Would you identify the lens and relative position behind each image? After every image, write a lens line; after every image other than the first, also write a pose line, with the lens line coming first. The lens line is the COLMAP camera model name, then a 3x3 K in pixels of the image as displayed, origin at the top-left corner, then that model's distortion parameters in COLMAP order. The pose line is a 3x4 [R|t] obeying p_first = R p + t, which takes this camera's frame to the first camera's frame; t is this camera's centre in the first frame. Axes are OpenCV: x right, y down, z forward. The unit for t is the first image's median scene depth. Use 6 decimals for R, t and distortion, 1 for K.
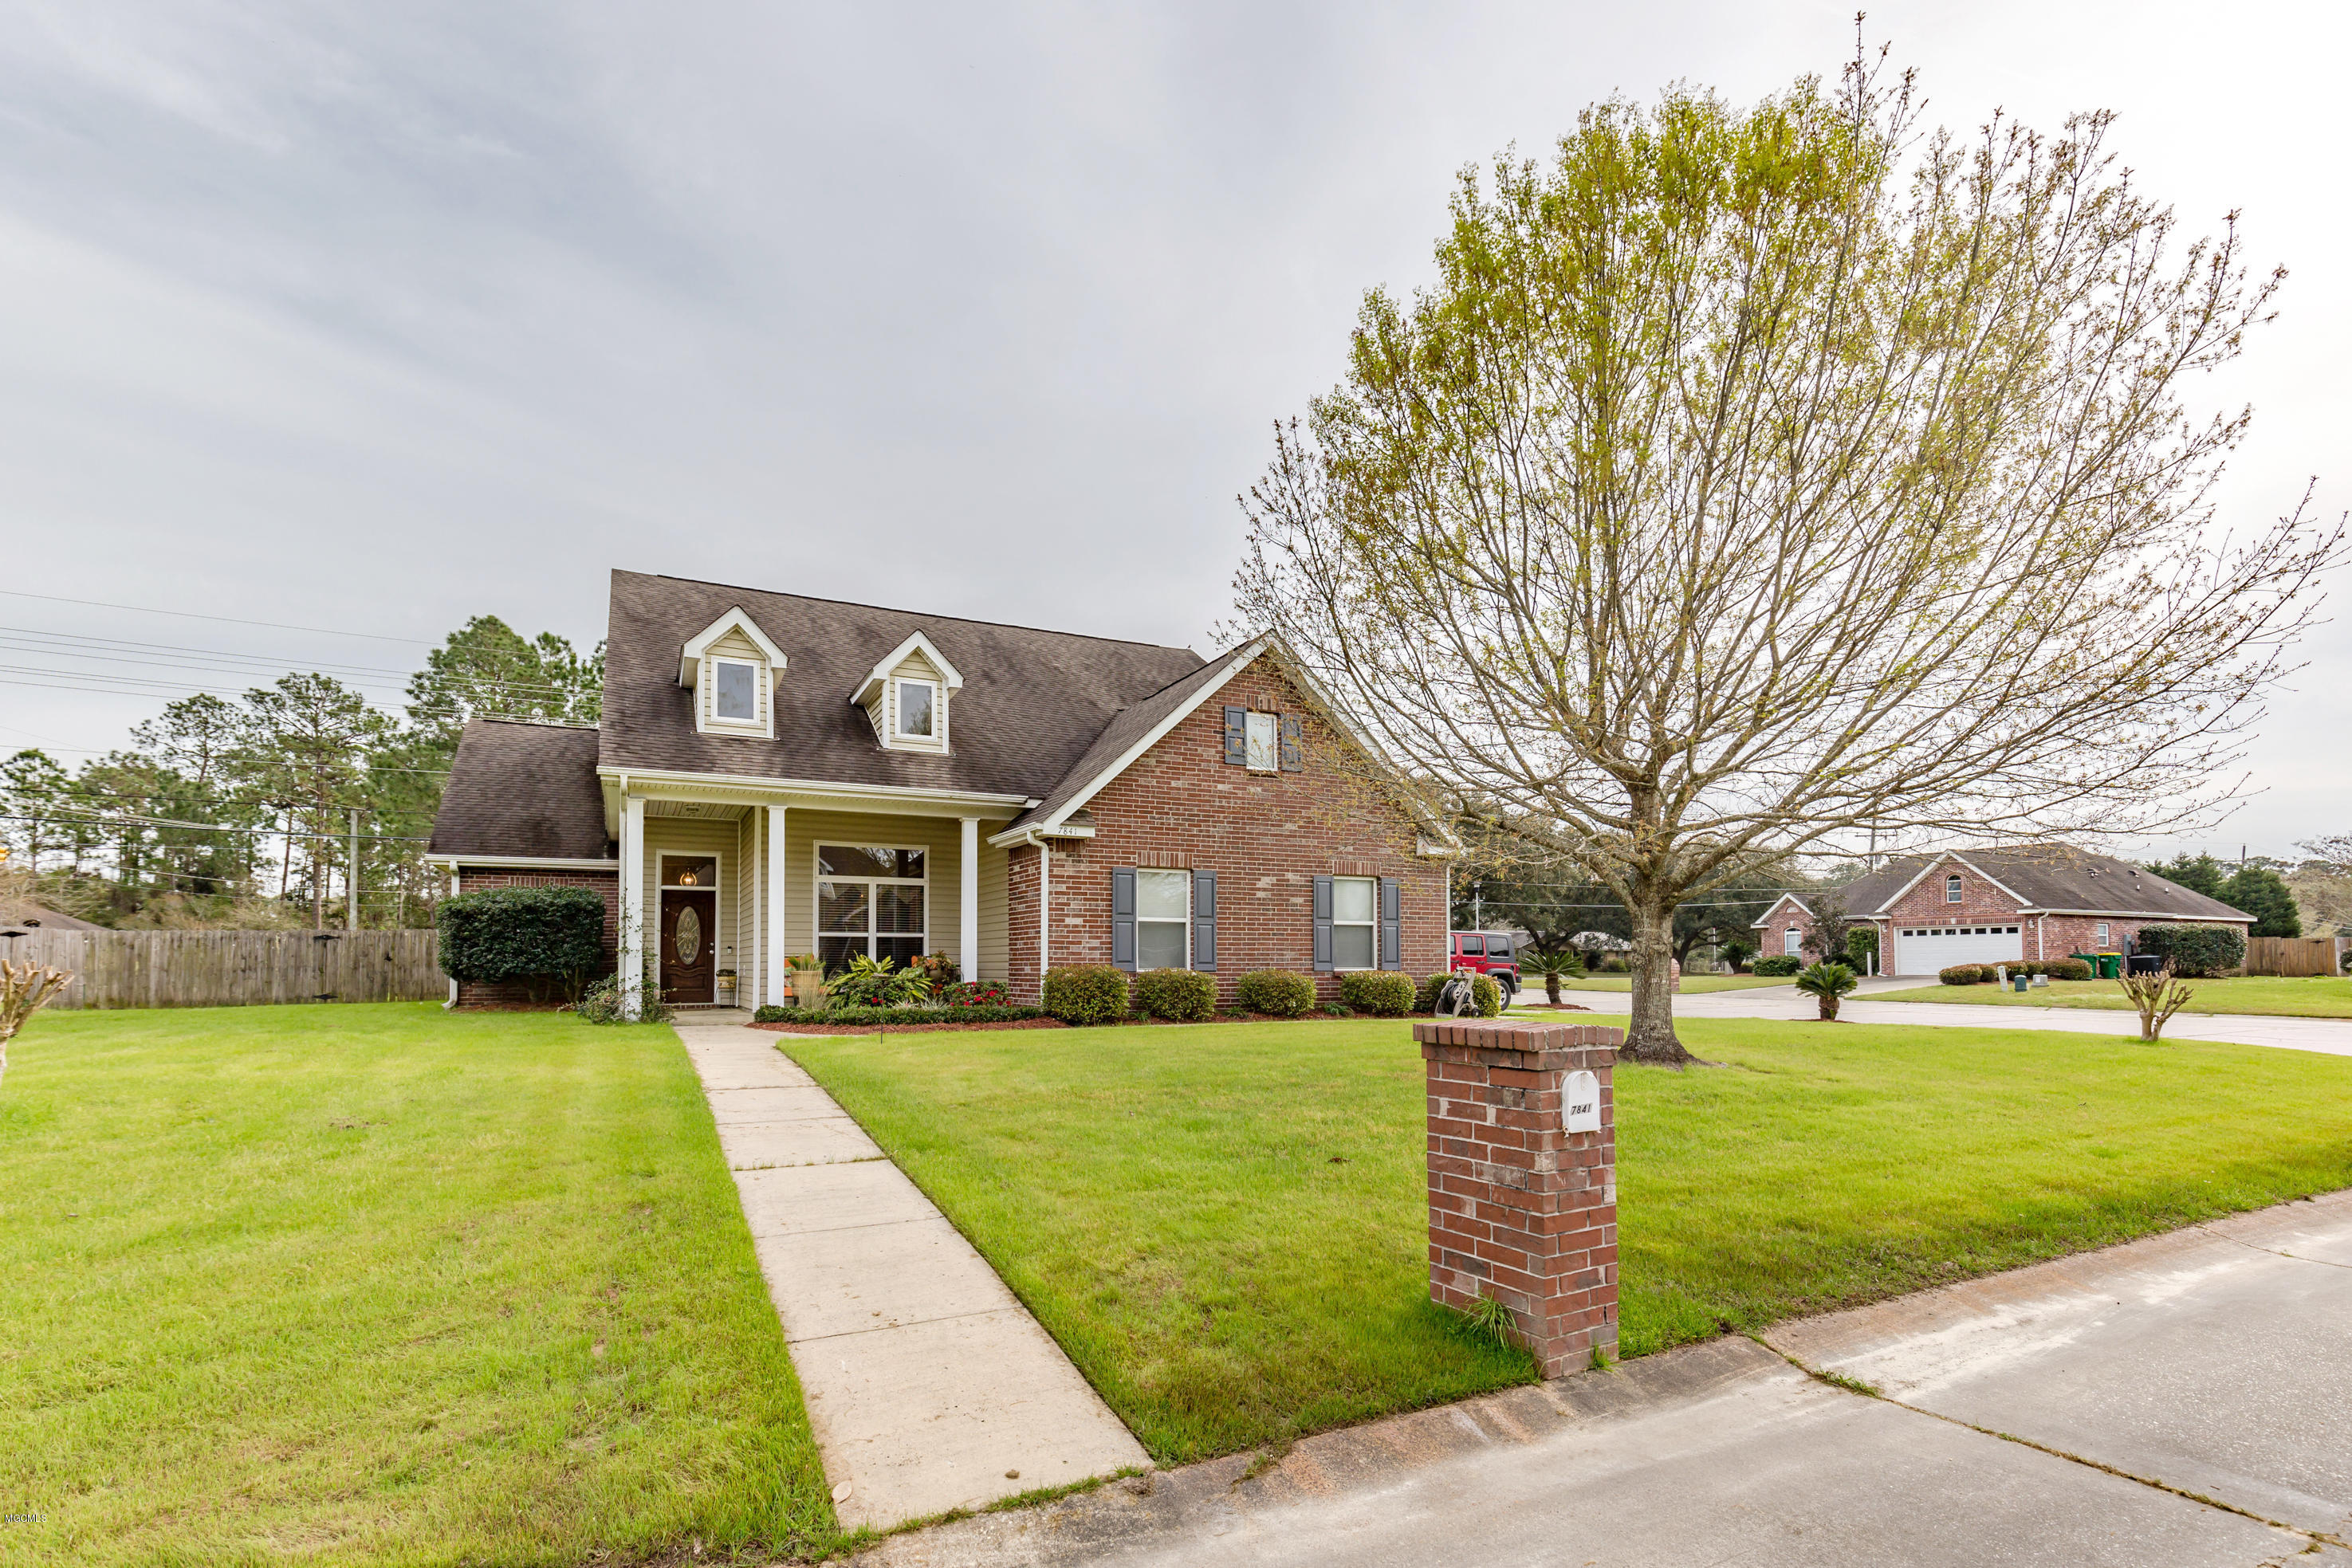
lens RADIAL K [[1073.1, 0, 1178.3], [0, 1073.1, 907.8], [0, 0, 1]] dist [0.009734, -0.001670]
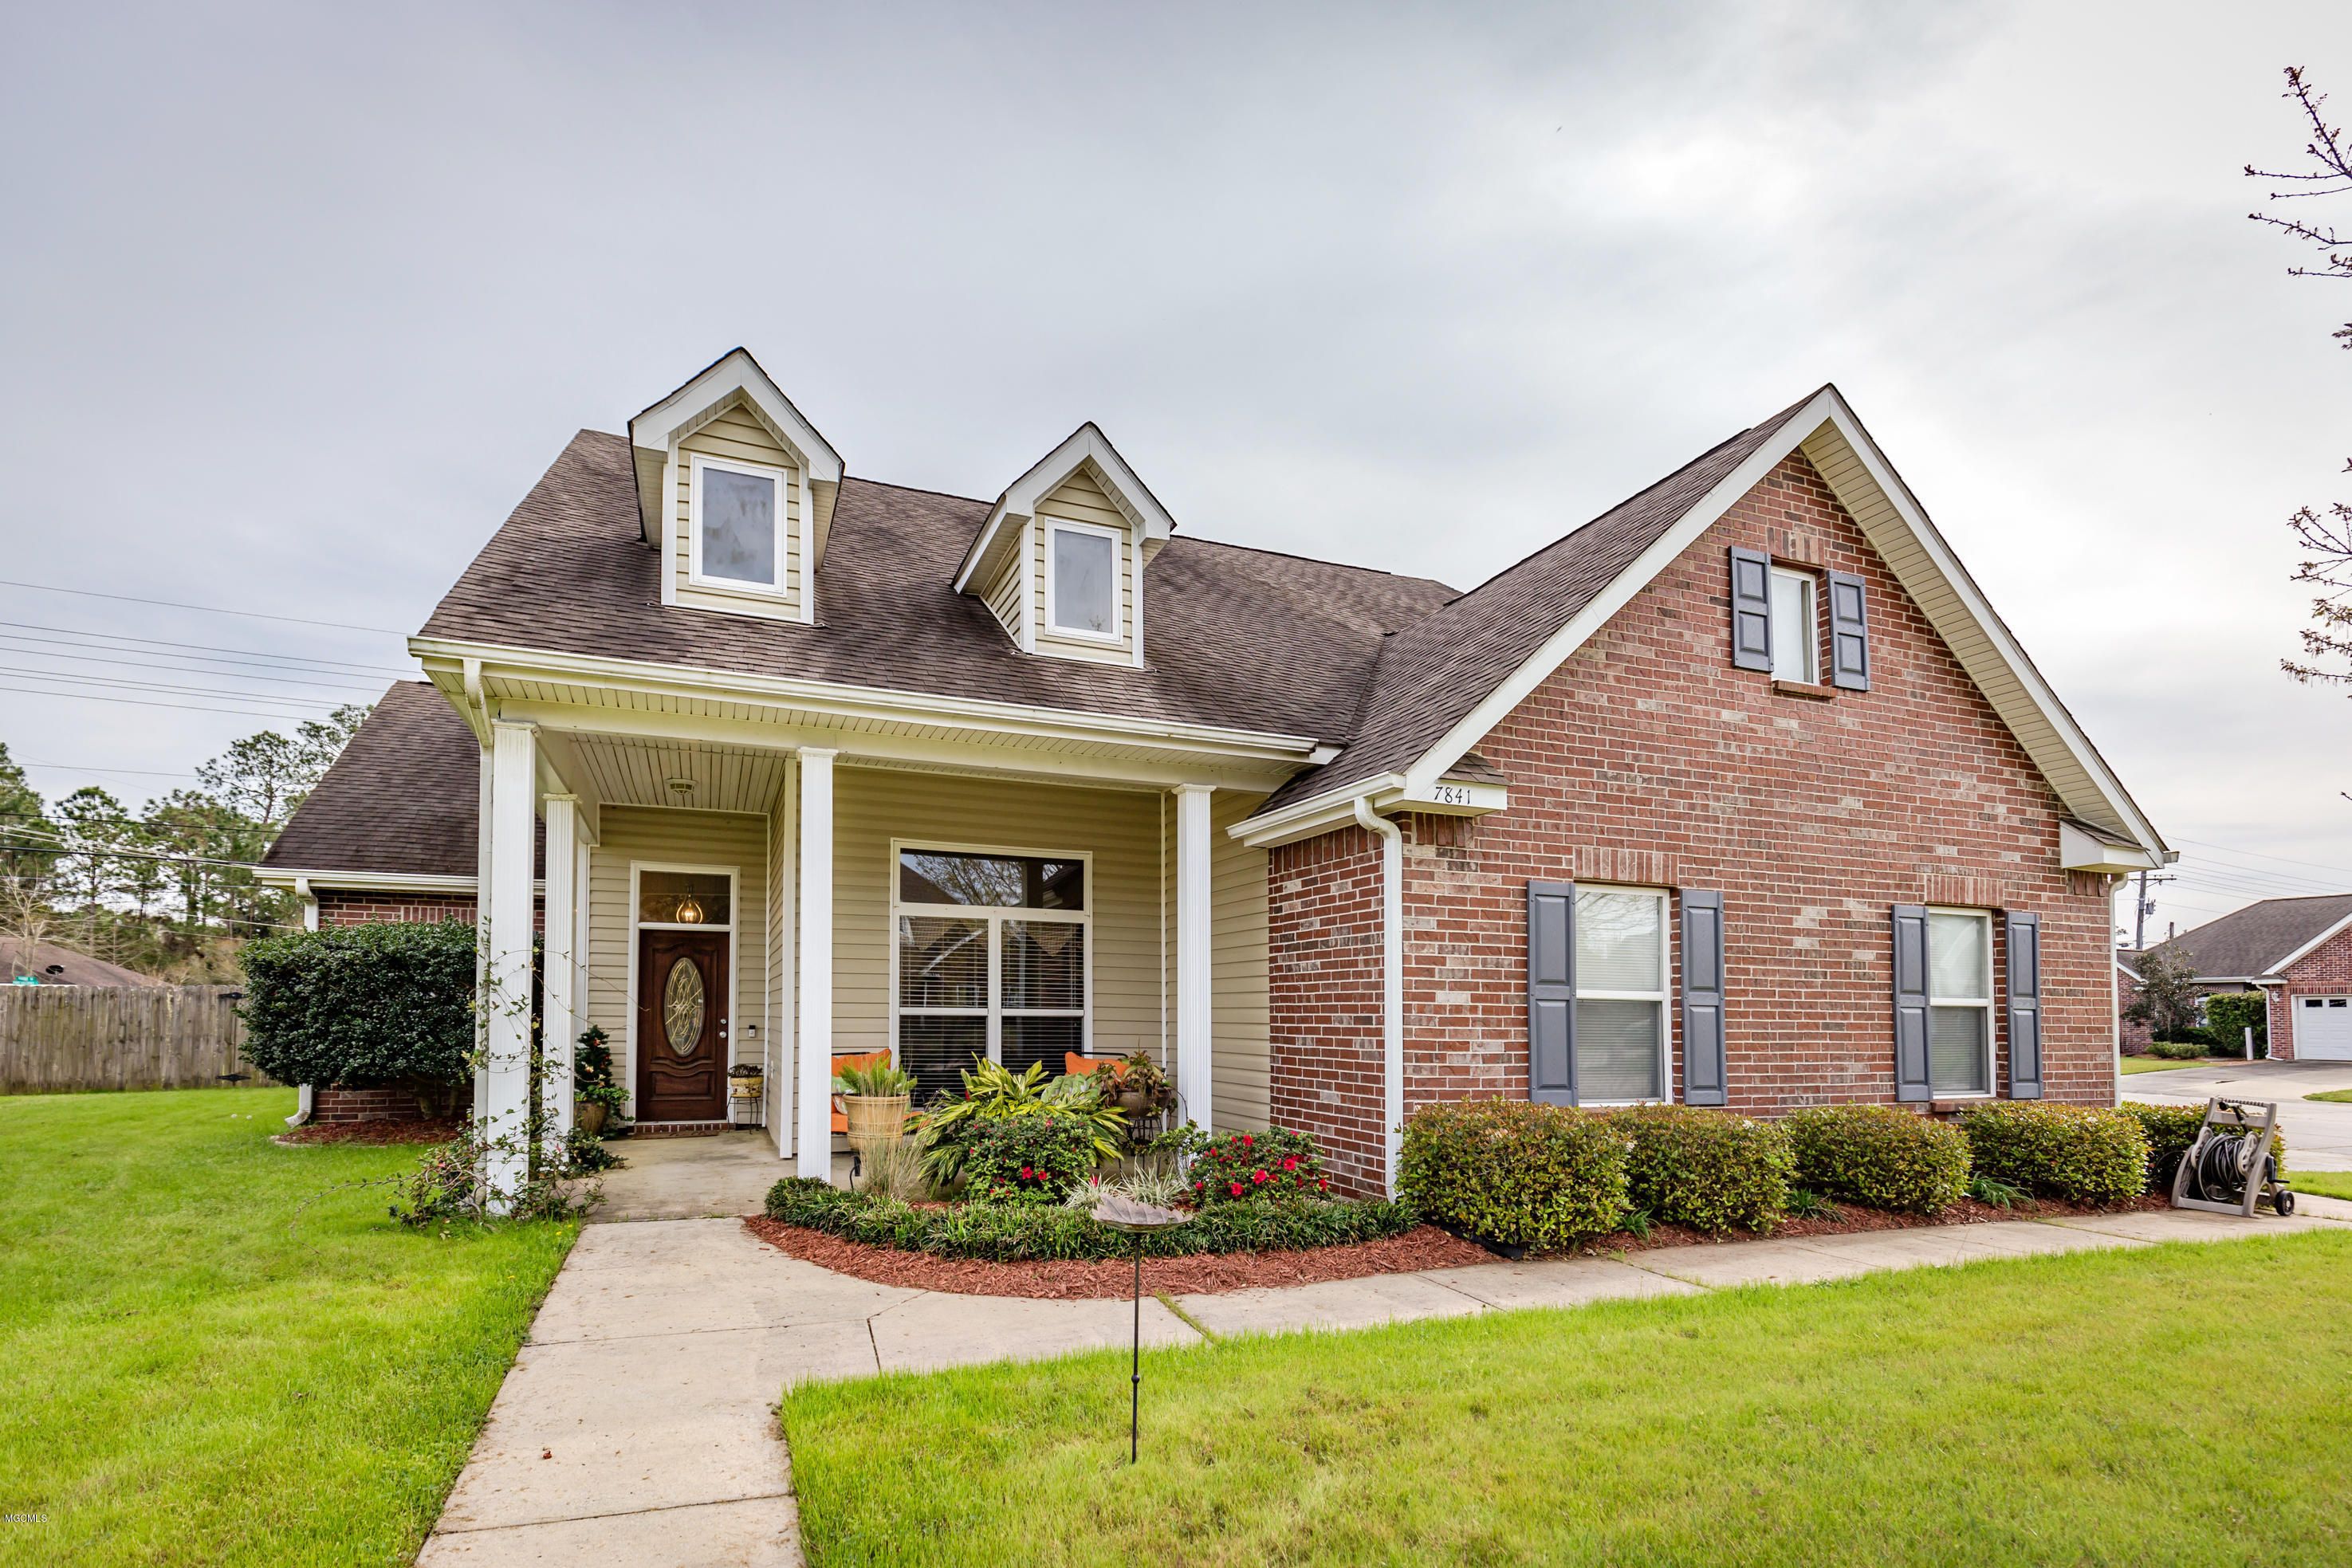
lens RADIAL K [[1118.4, 0, 1152.3], [0, 1118.4, 986.0], [0, 0, 1]] dist [0.001689, -0.000685]
pose [[0.995812, 0.009290, -0.090951, -0.168247], [-0.007179, 0.999698, 0.023513, -0.002588], [0.091142, -0.022762, 0.995578, 0.484837]]
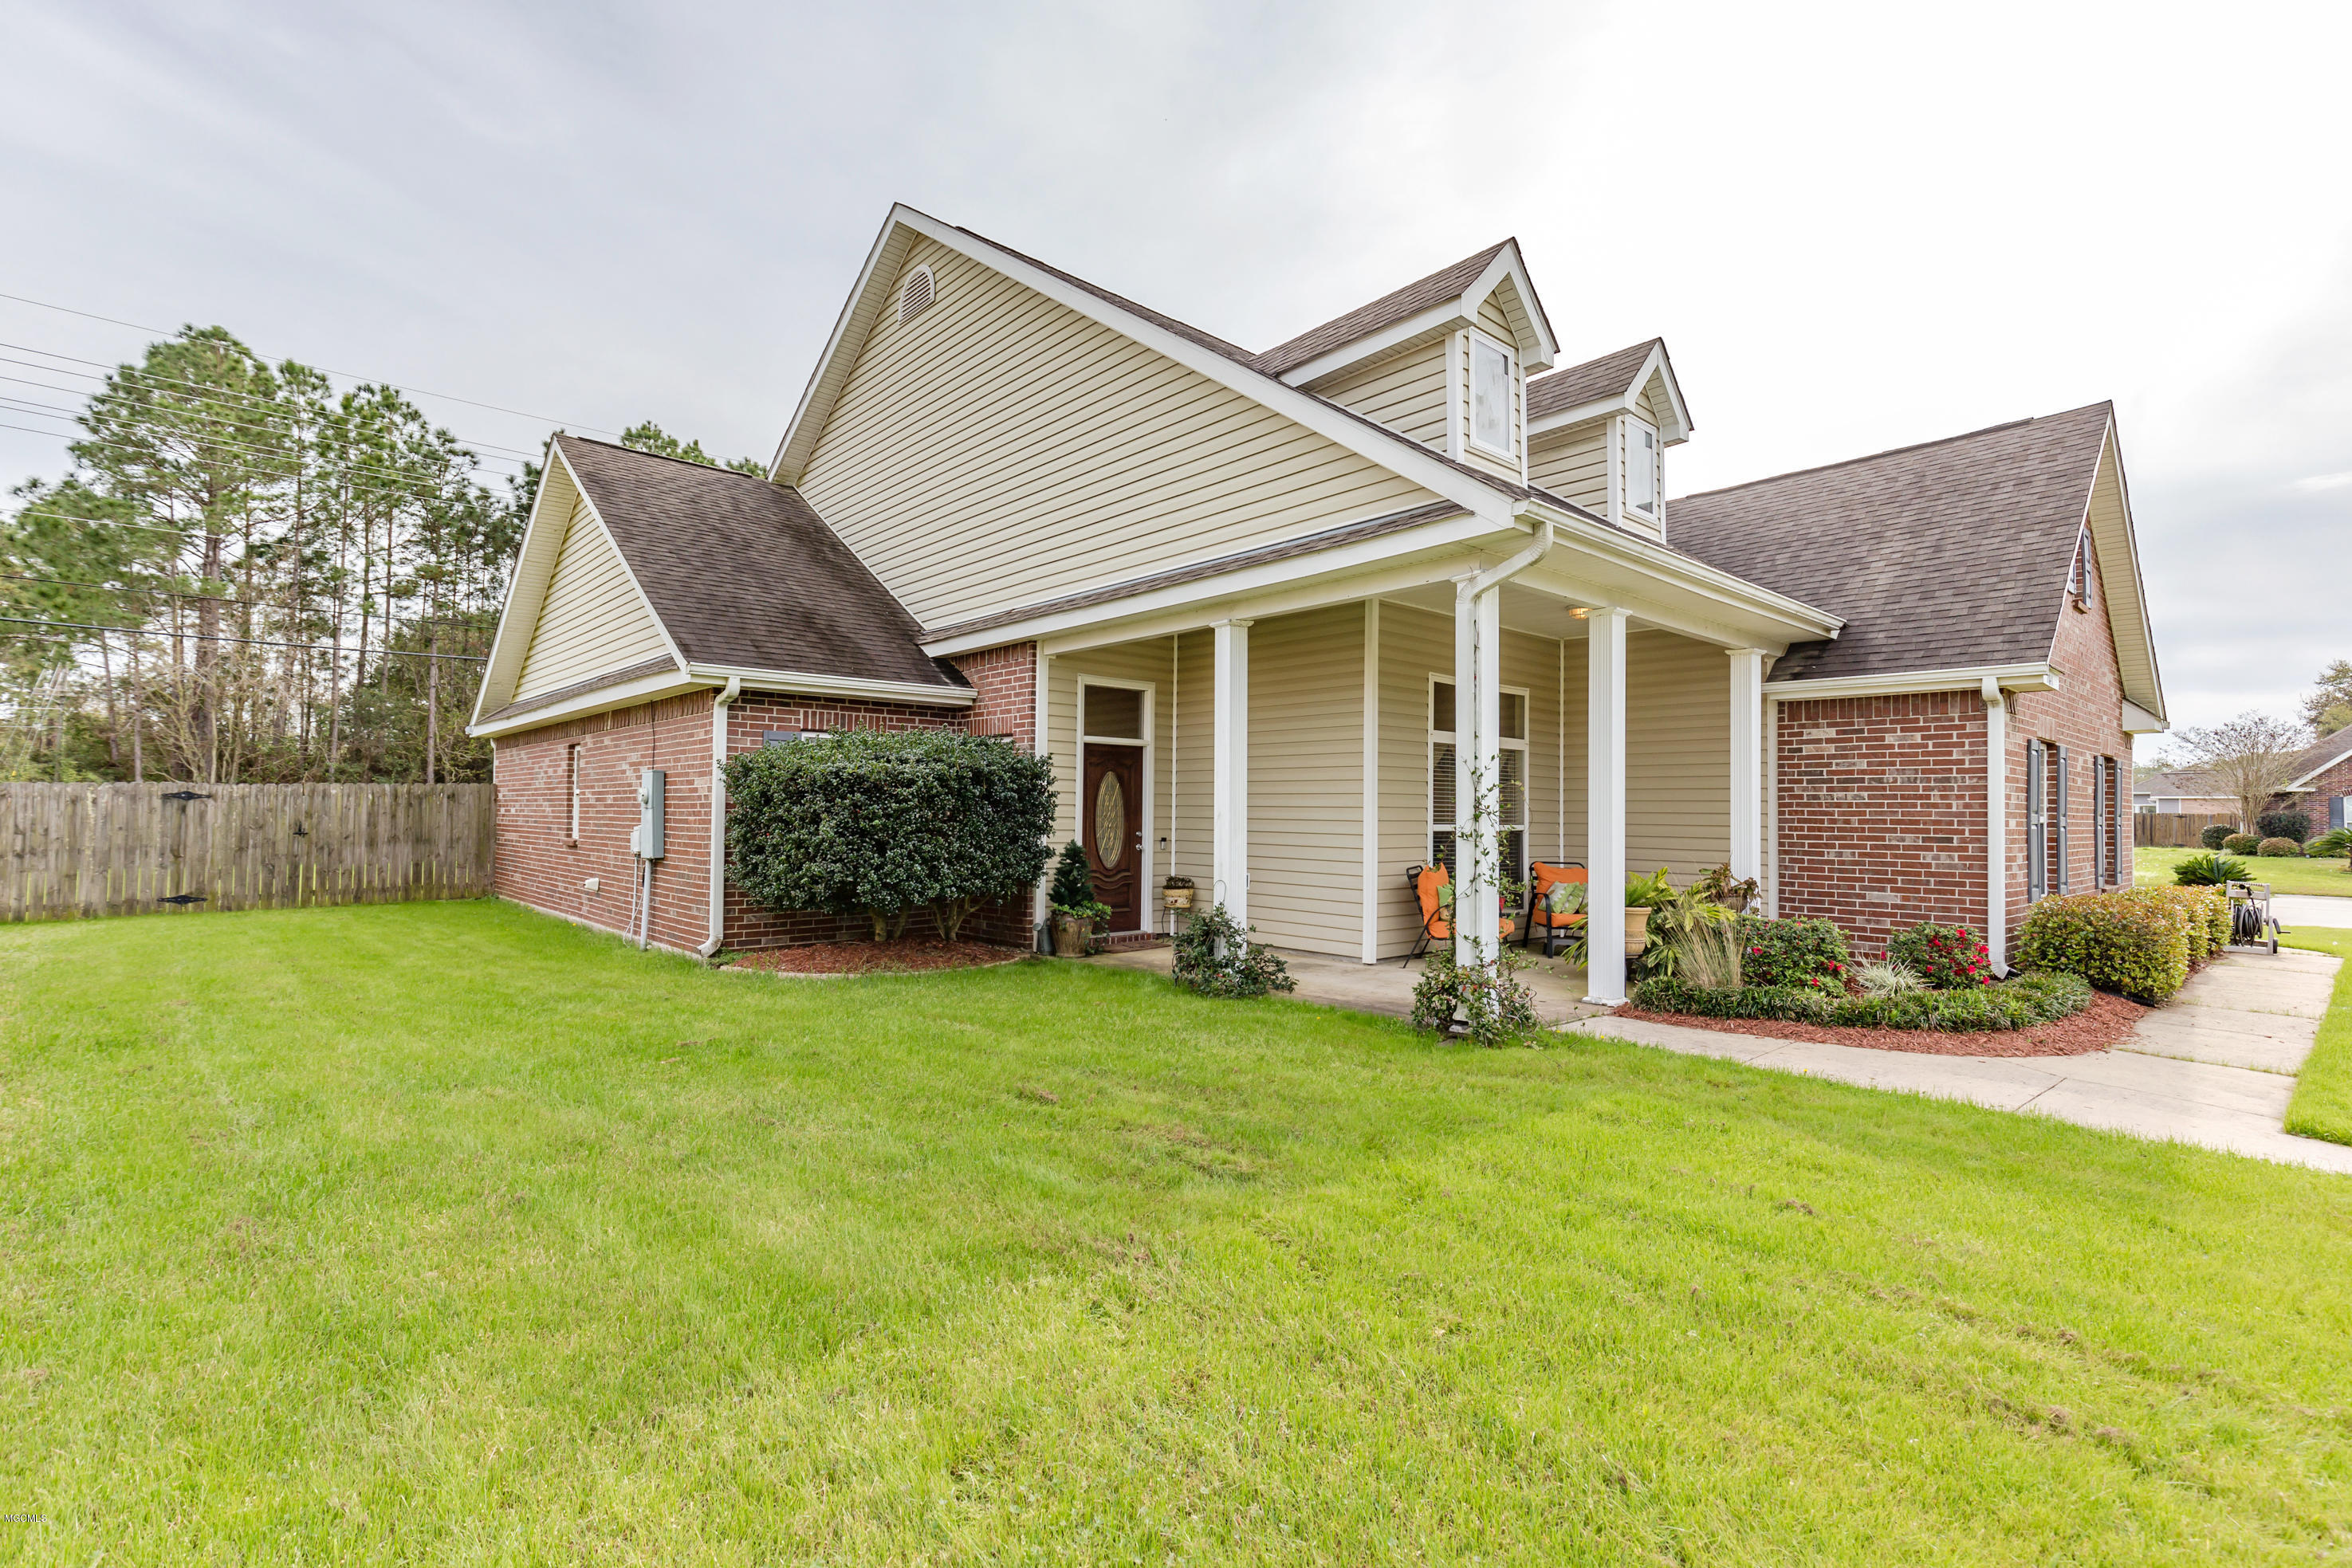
lens RADIAL K [[1073.1, 0, 1167.2], [0, 1073.1, 752.8], [0, 0, 1]] dist [0.009734, -0.001670]
pose [[0.965255, 0.028626, 0.259739, -0.687739], [-0.027924, 0.999590, -0.006392, -0.010465], [-0.259815, -0.001083, 0.965658, 0.488696]]
